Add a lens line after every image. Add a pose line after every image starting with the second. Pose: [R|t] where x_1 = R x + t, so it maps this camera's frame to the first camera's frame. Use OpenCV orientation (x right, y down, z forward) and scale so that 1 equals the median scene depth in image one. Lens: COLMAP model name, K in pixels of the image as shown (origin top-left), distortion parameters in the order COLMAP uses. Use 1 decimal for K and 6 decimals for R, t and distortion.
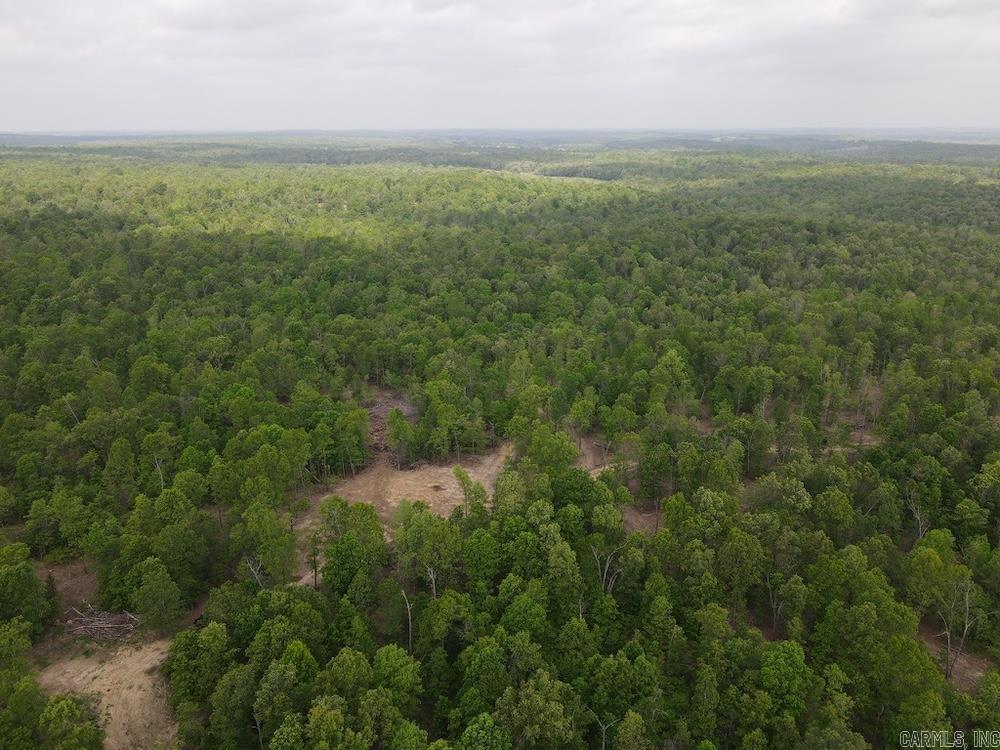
lens RADIAL K [[742.6, 0, 498.8], [0, 742.6, 381.8], [0, 0, 1]] dist [-0.000463, 0.028792]
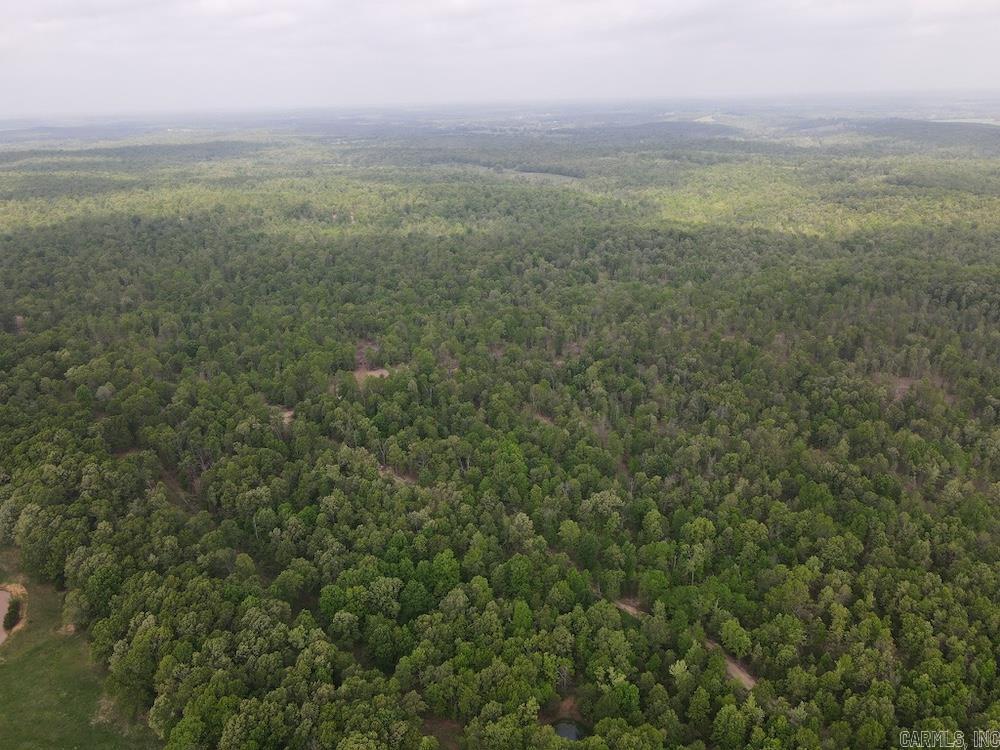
lens RADIAL K [[738.9, 0, 495.7], [0, 738.9, 381.9], [0, 0, 1]] dist [0.005314, 0.003529]
pose [[0.999561, -0.012685, -0.026785, 0.187721], [0.013699, 0.999183, 0.038017, 0.037457], [0.026281, -0.038367, 0.998918, -0.766473]]
